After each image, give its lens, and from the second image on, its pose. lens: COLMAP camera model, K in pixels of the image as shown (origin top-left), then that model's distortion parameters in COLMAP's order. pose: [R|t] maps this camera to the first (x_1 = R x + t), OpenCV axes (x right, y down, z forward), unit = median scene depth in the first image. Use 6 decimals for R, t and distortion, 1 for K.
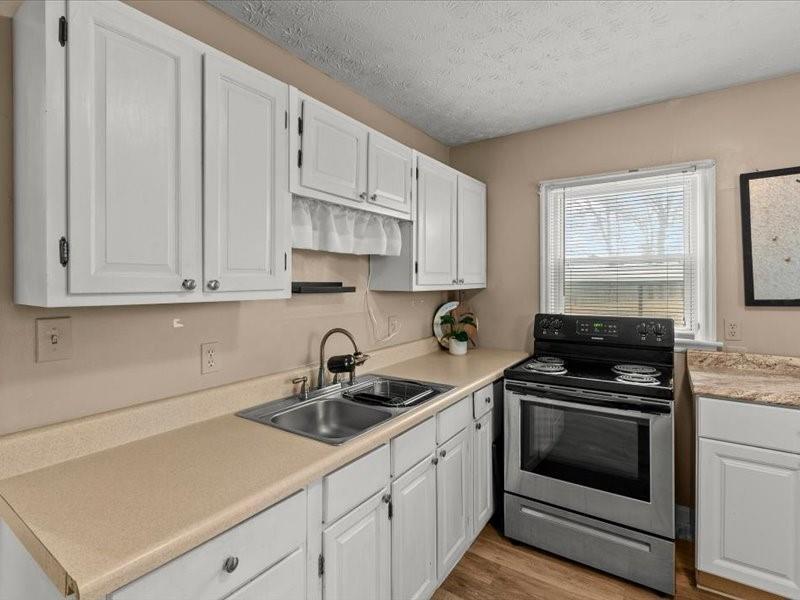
lens RADIAL K [[396.7, 0, 401.7], [0, 396.7, 286.1], [0, 0, 1]] dist [-0.001752, -0.000339]
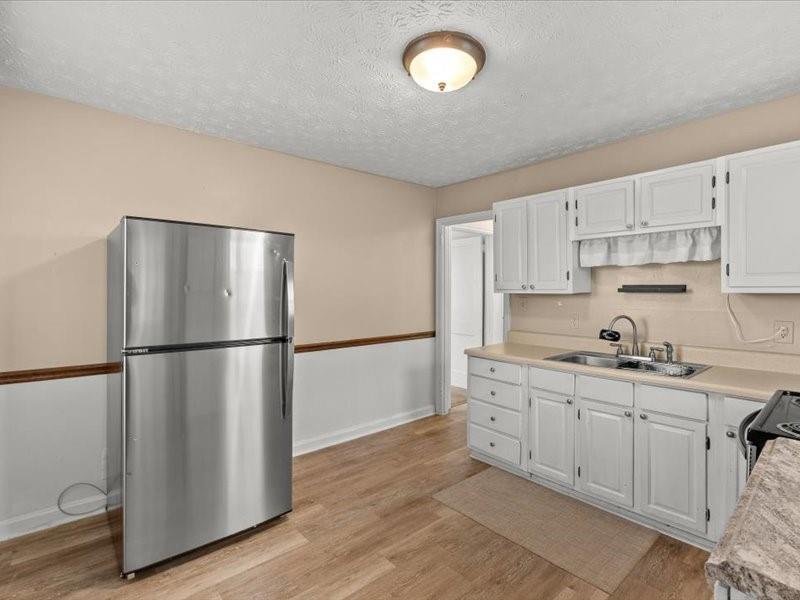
lens RADIAL K [[396.7, 0, 401.7], [0, 396.7, 286.1], [0, 0, 1]] dist [-0.001752, -0.000339]
pose [[-0.249188, 0.000003, -0.968455, 1.868633], [-0.000133, 1.000000, 0.000038, -0.006924], [0.968455, 0.000138, -0.249188, 0.670551]]
